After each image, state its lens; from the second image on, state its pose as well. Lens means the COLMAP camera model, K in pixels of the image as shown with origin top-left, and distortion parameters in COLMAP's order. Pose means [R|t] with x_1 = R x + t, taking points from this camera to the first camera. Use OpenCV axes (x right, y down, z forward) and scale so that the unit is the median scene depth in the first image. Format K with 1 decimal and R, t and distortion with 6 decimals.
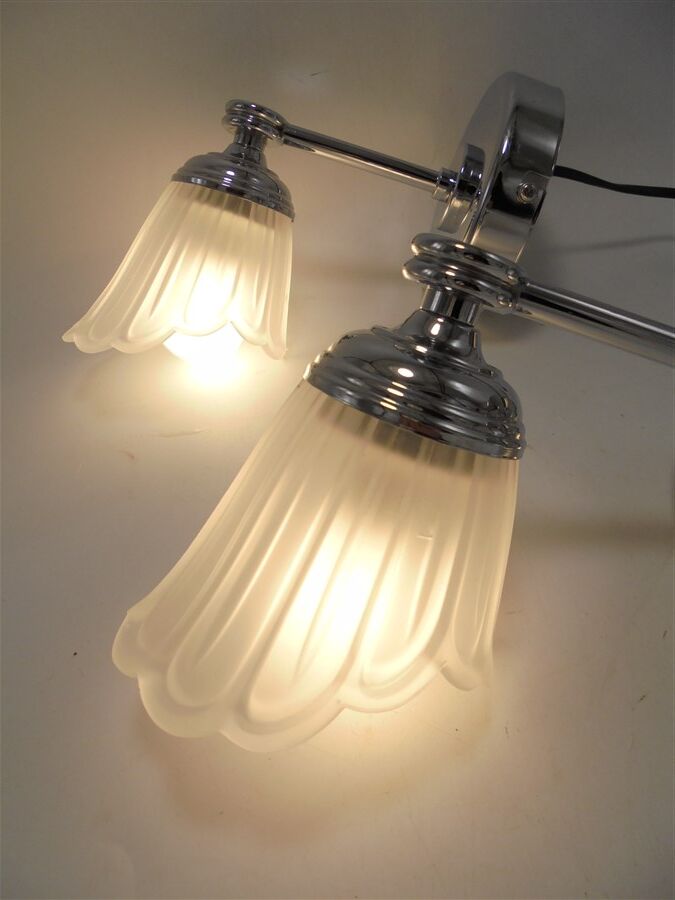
lens RADIAL K [[682.2, 0, 337.5], [0, 682.2, 450.0], [0, 0, 1]] dist [-0.049650, -0.001377]
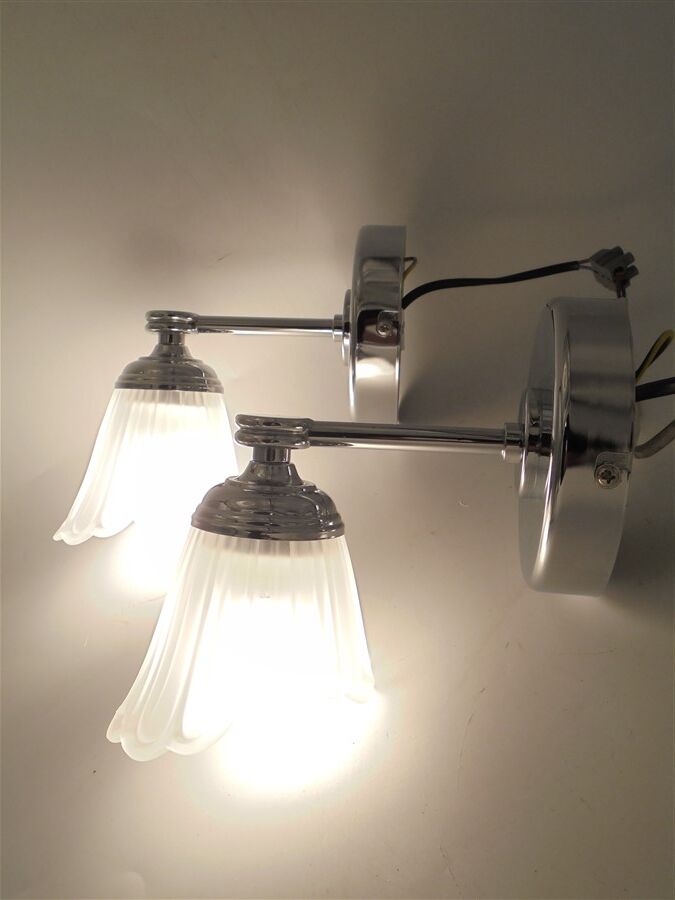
lens RADIAL K [[997.5, 0, 337.5], [0, 997.5, 450.0], [0, 0, 1]] dist [0.028882, 0.007182]
pose [[0.960699, -0.249693, -0.121289, 0.335688], [0.223809, 0.955194, -0.193688, 0.143426], [0.164216, 0.158930, 0.973537, -0.672937]]
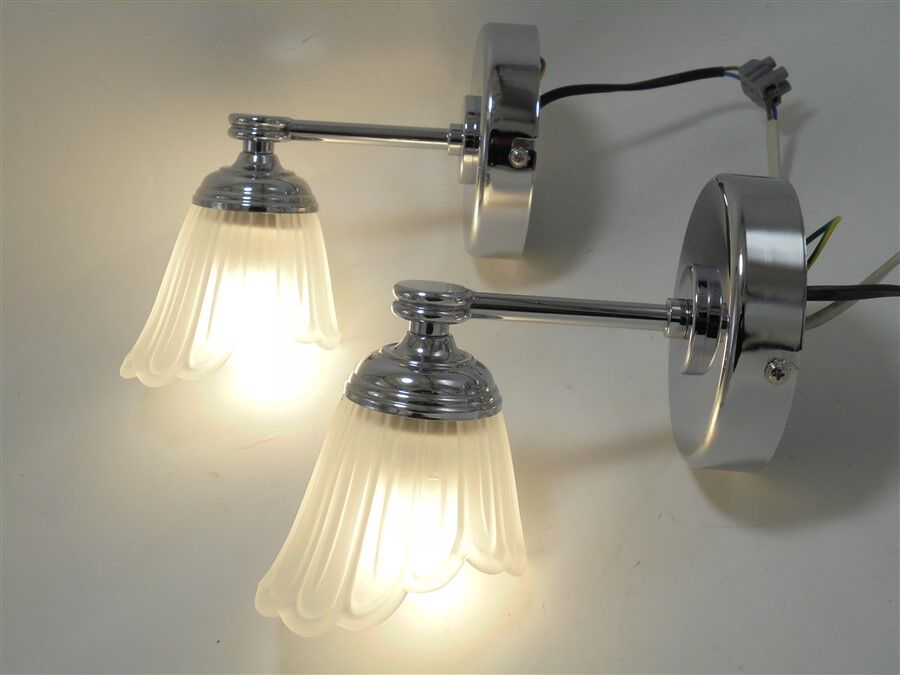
lens RADIAL K [[1450.8, 0, 450.0], [0, 1450.8, 337.5], [0, 0, 1]] dist [-0.044747, -0.078653]
pose [[0.972789, -0.226320, -0.049611, 0.206574], [0.224878, 0.973827, -0.033011, -0.042685], [0.055784, 0.020956, 0.998223, -1.232606]]
